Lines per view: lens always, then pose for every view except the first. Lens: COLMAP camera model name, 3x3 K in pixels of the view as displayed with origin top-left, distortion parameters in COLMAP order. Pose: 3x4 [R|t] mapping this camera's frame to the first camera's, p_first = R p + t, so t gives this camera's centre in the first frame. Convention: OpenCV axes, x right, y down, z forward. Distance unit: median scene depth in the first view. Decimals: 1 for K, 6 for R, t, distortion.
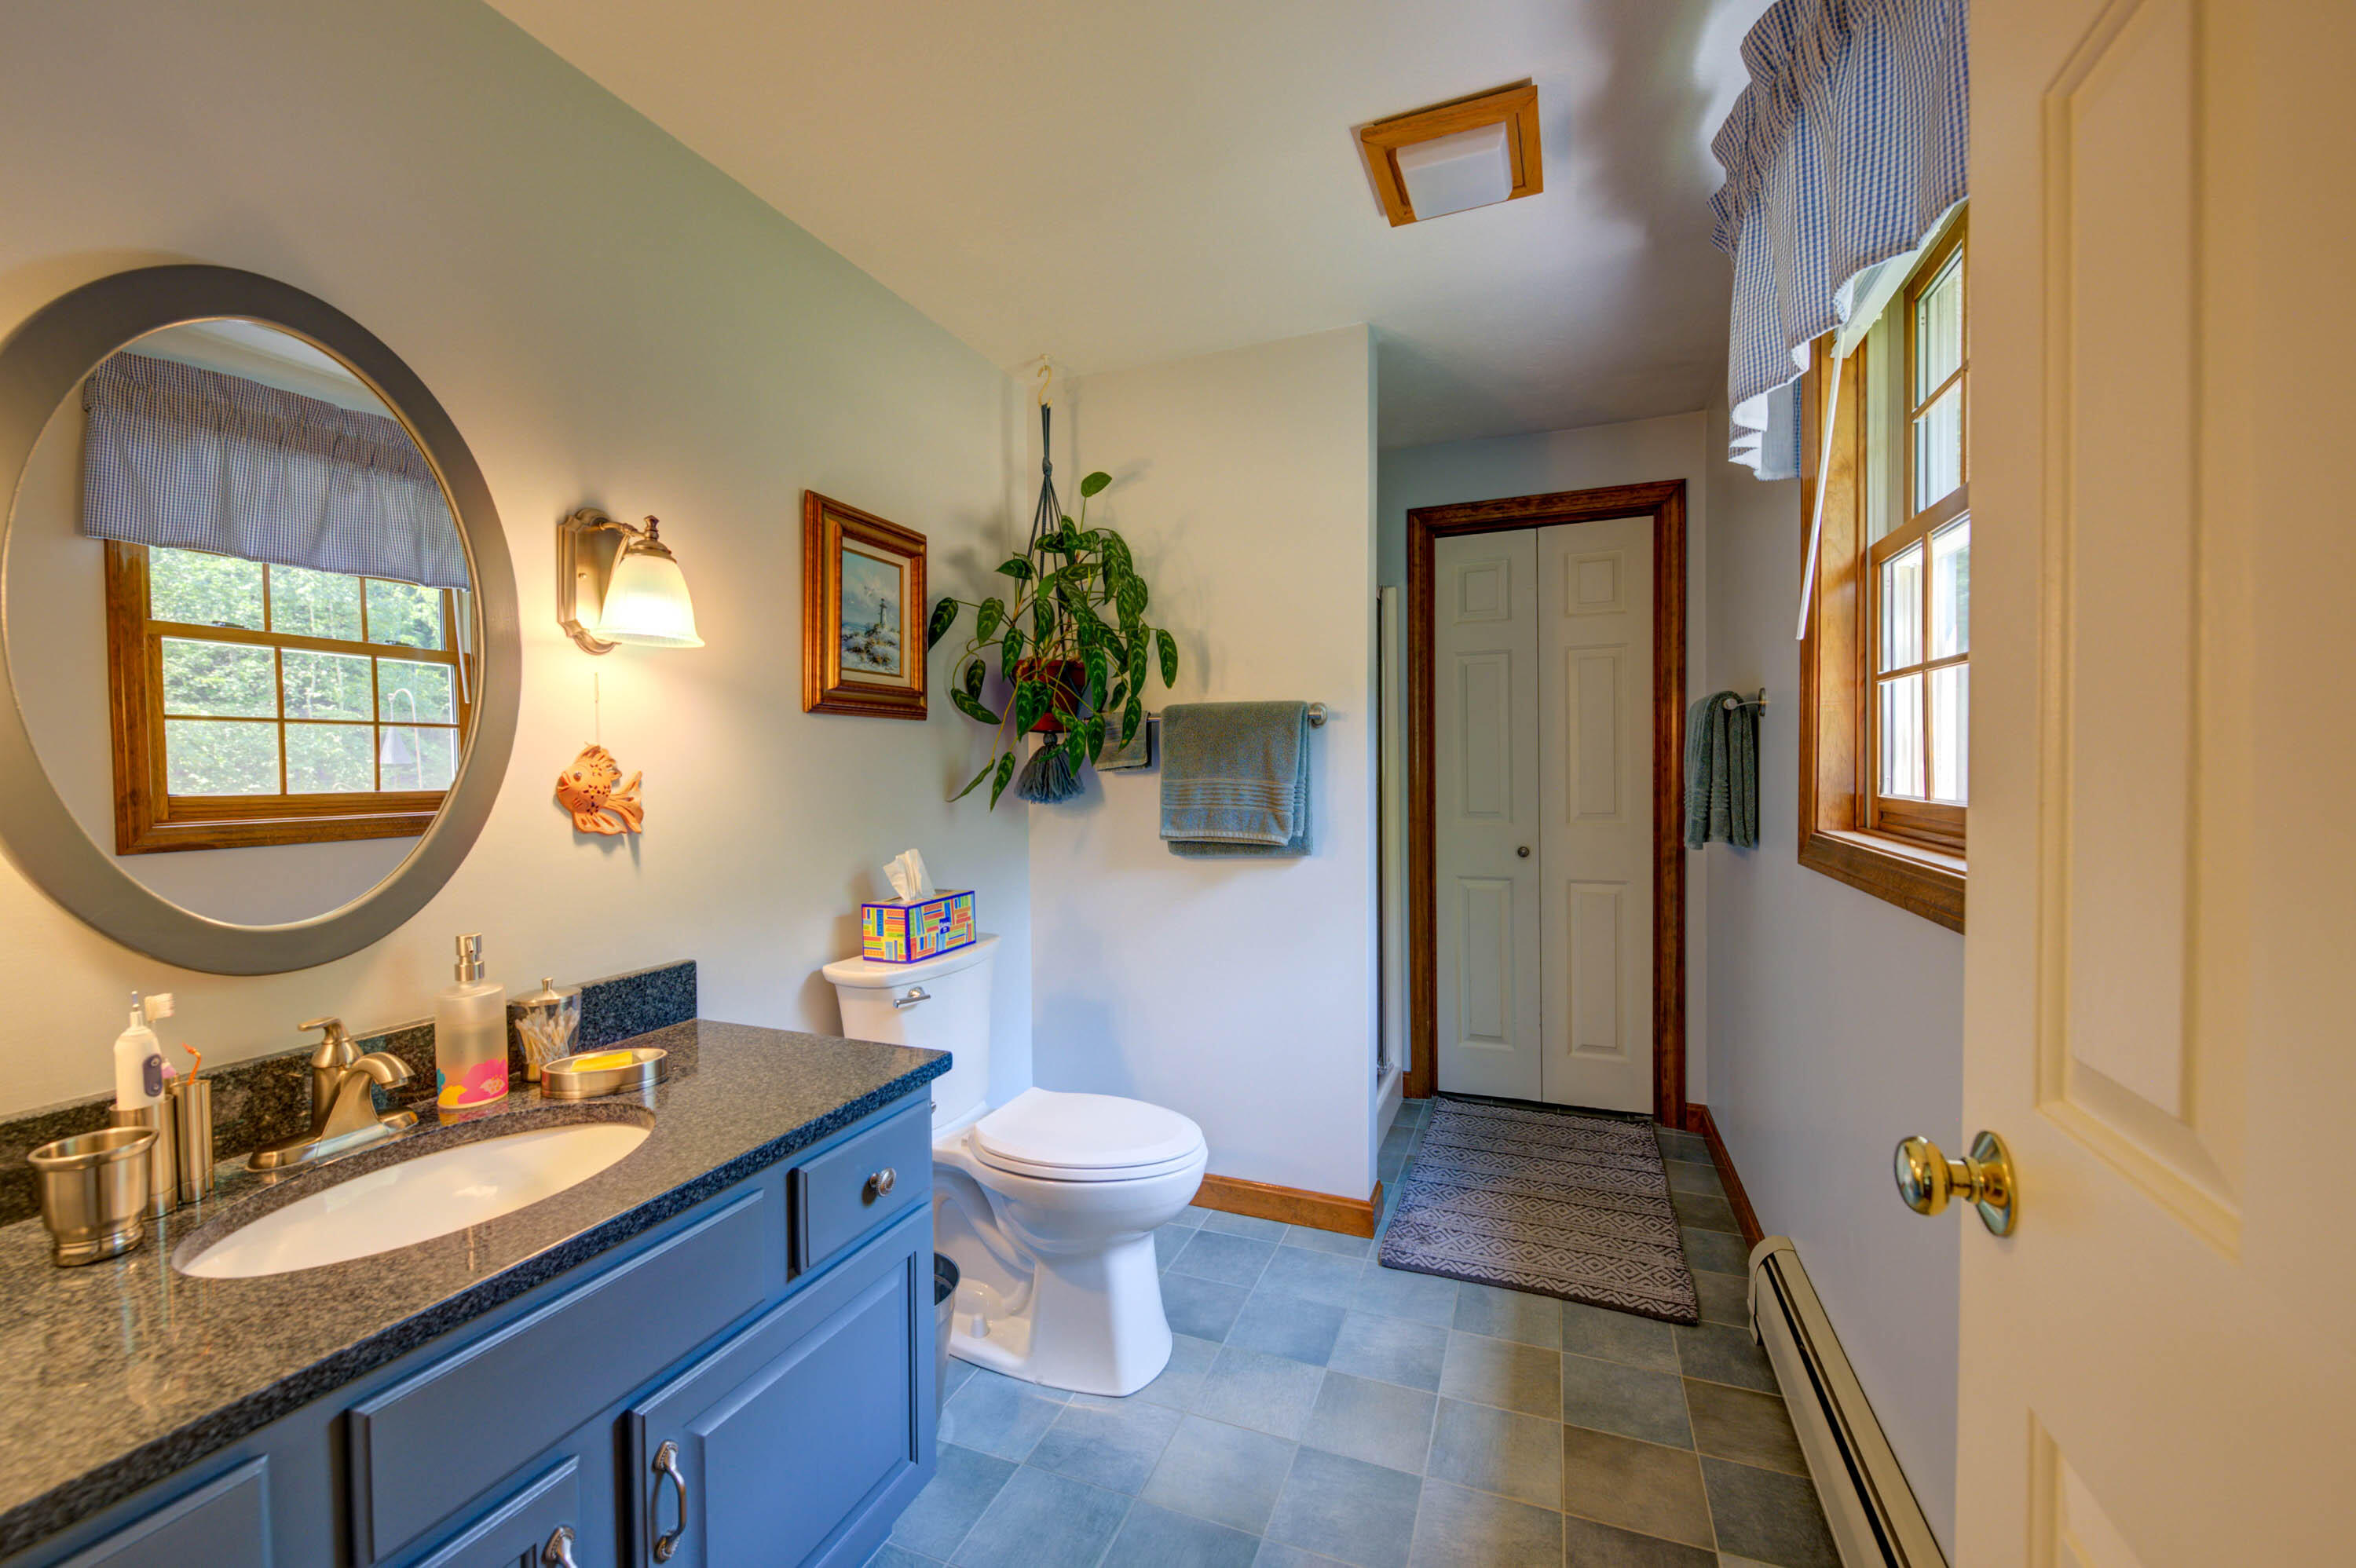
lens RADIAL K [[934.4, 0, 1179.2], [0, 934.4, 779.8], [0, 0, 1]] dist [0.006762, -0.005624]
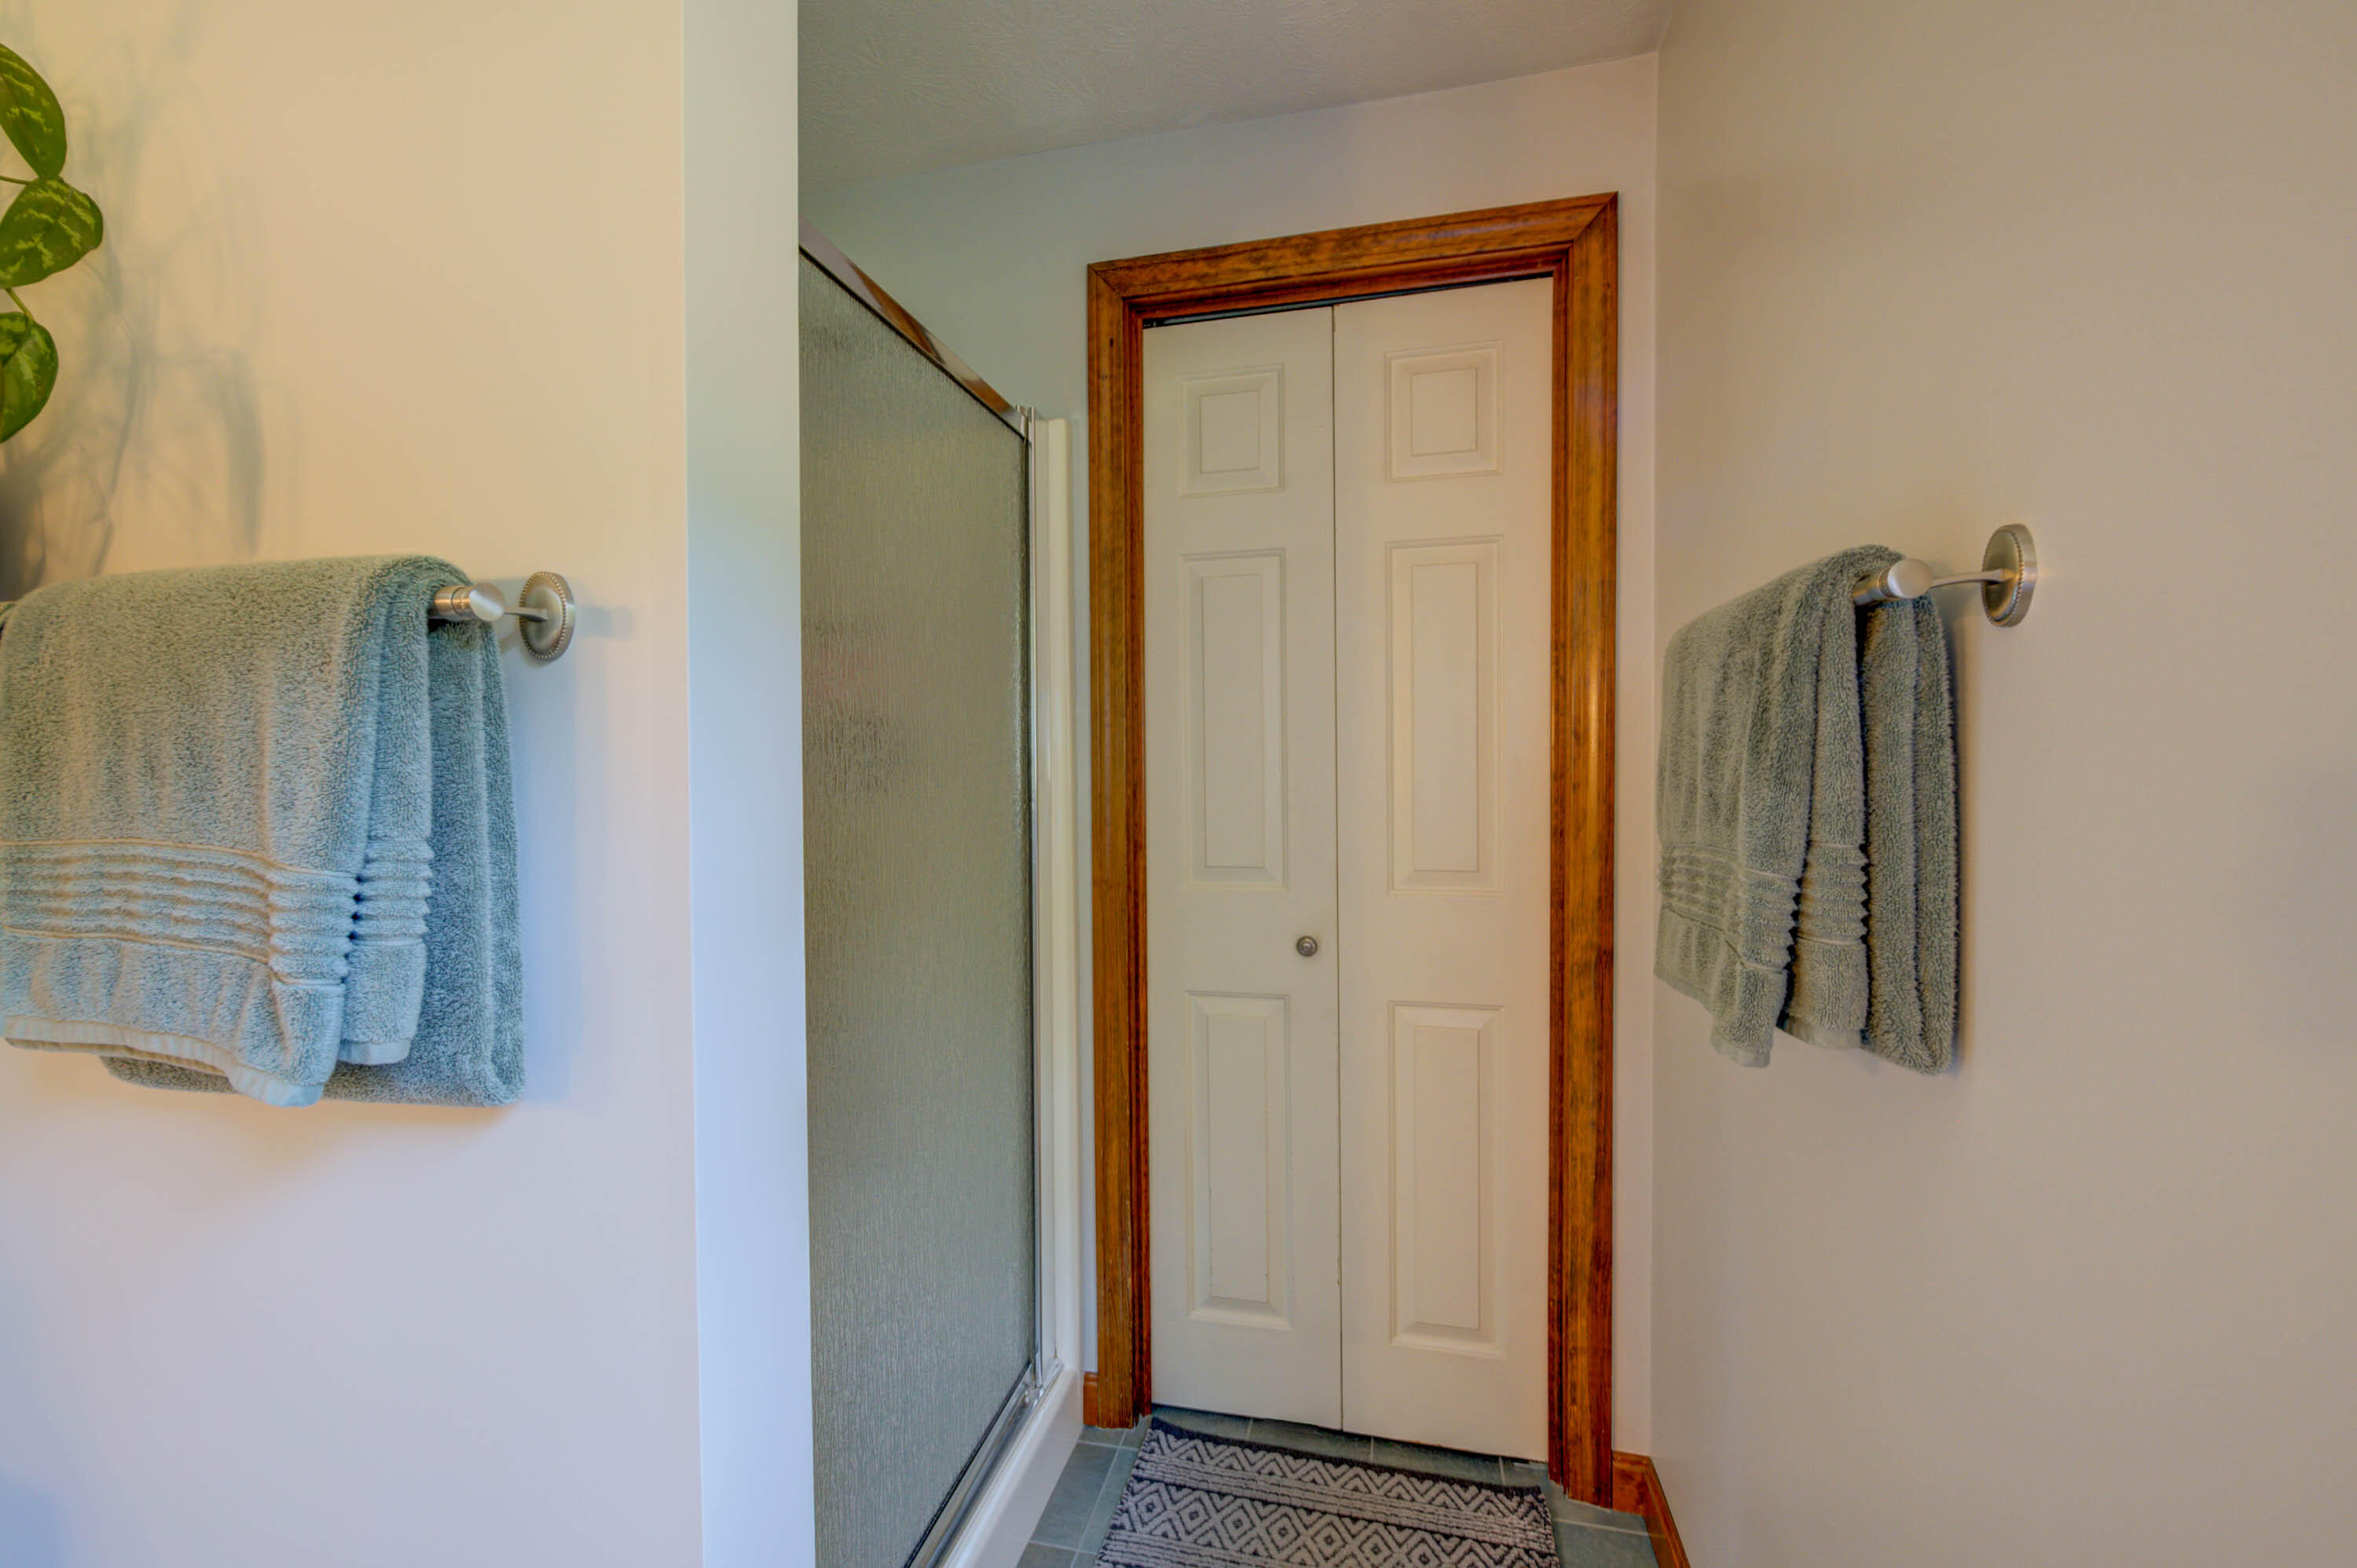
lens RADIAL K [[934.9, 0, 1179.7], [0, 934.9, 779.8], [0, 0, 1]] dist [0.006762, -0.005624]
pose [[0.987877, 0.000346, 0.155237, 0.229013], [-0.000888, 0.999994, 0.003424, -0.015714], [-0.155235, -0.003521, 0.987871, 0.527914]]
